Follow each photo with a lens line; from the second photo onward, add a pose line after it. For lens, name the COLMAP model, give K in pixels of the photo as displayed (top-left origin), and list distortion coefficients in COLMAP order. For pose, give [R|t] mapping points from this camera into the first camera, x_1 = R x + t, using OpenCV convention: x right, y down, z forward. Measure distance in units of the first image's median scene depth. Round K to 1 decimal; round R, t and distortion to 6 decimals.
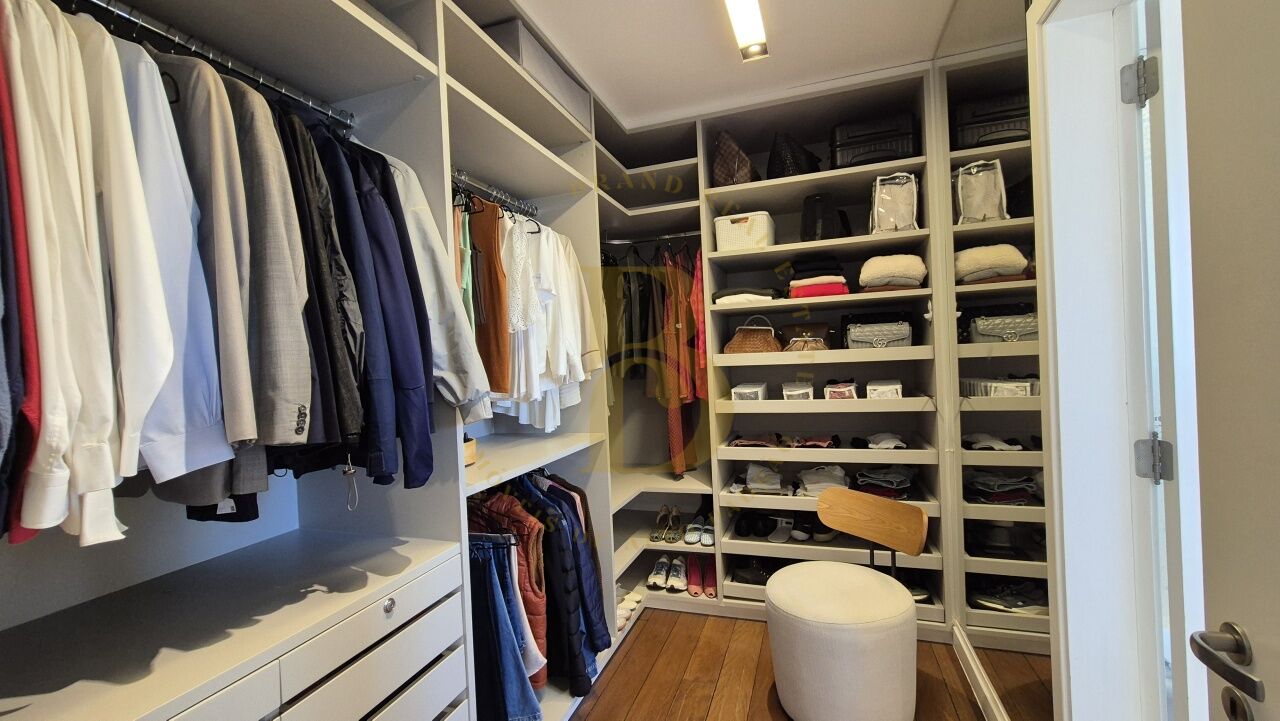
lens RADIAL K [[525.1, 0, 641.7], [0, 525.1, 370.3], [0, 0, 1]] dist [-0.031355, 0.000205]
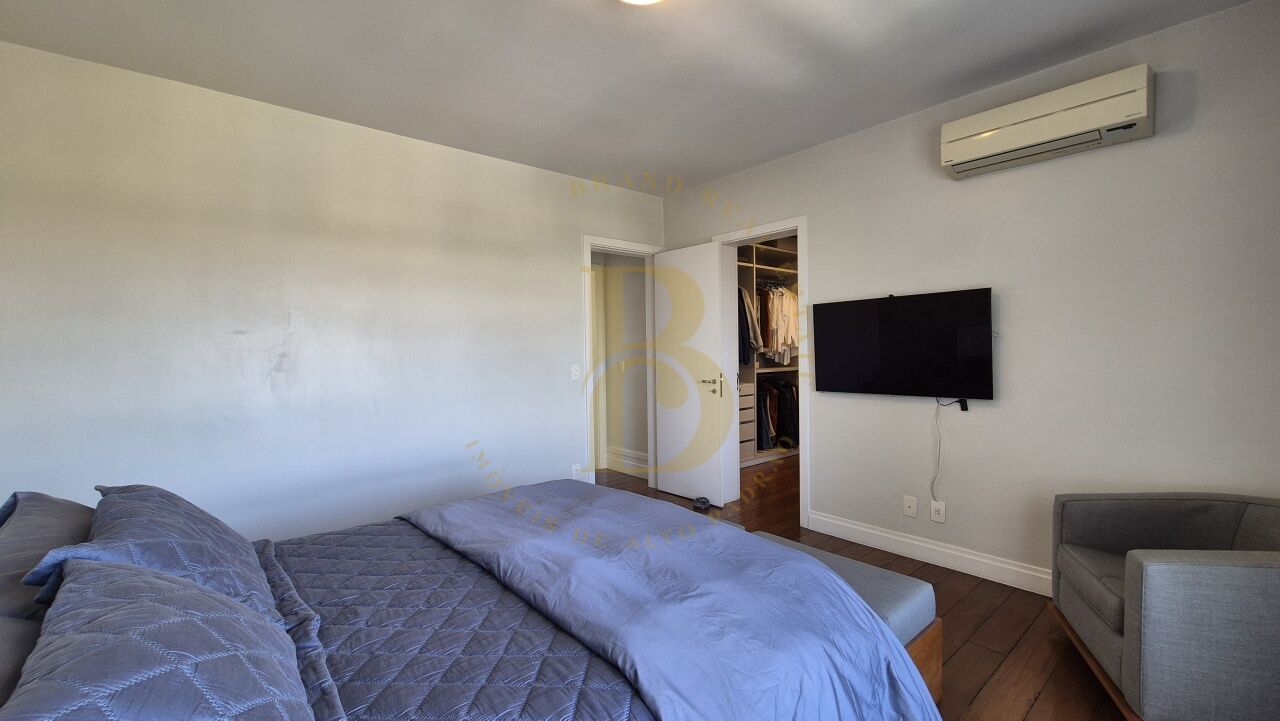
lens RADIAL K [[525.1, 0, 641.5], [0, 525.1, 362.5], [0, 0, 1]] dist [-0.031355, 0.000205]
pose [[0.859040, 0.061846, -0.508159, 0.662794], [-0.045310, 0.997965, 0.044861, 0.018969], [0.509900, -0.015512, 0.860094, -2.020201]]
